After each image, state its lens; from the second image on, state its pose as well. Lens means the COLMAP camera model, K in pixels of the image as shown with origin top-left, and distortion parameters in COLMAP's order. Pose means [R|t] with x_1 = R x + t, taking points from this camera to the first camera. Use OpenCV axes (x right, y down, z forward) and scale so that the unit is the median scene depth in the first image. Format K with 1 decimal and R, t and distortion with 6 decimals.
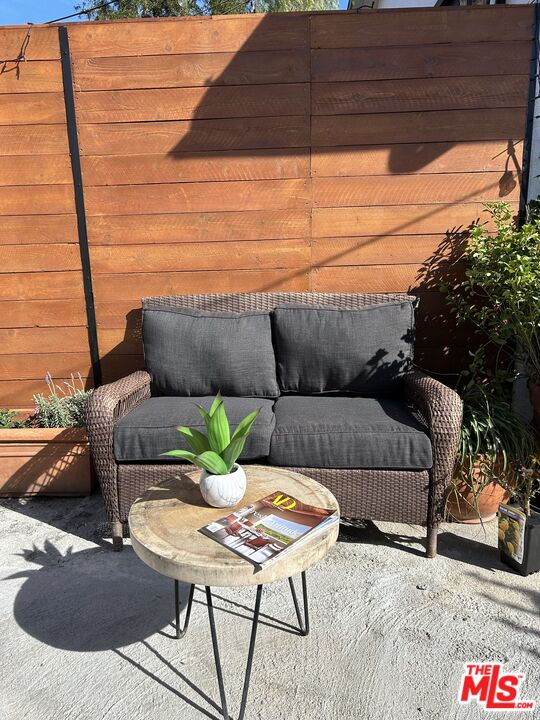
lens RADIAL K [[528.2, 0, 271.5], [0, 528.2, 365.3], [0, 0, 1]] dist [0.059138, -0.072793]
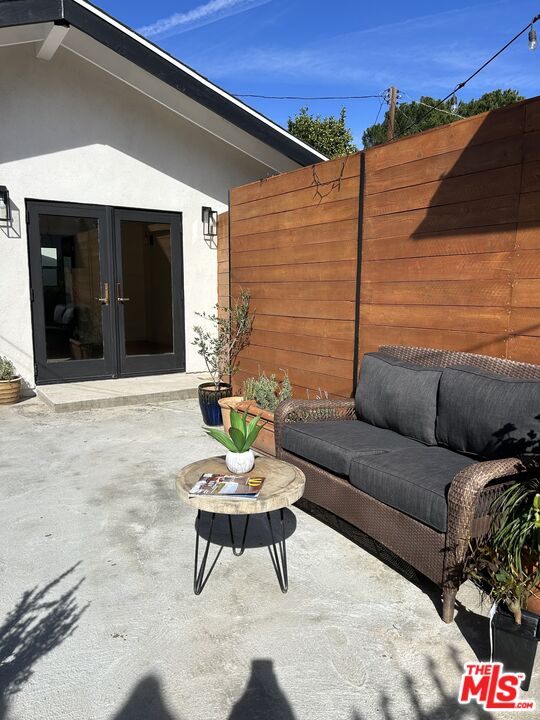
lens RADIAL K [[528.2, 0, 271.5], [0, 528.2, 365.3], [0, 0, 1]] dist [0.059138, -0.072793]
pose [[0.580089, 0.147375, -0.801110, 0.667034], [-0.199445, 0.979257, 0.035728, -0.076341], [0.789759, 0.139052, 0.597450, 0.033637]]
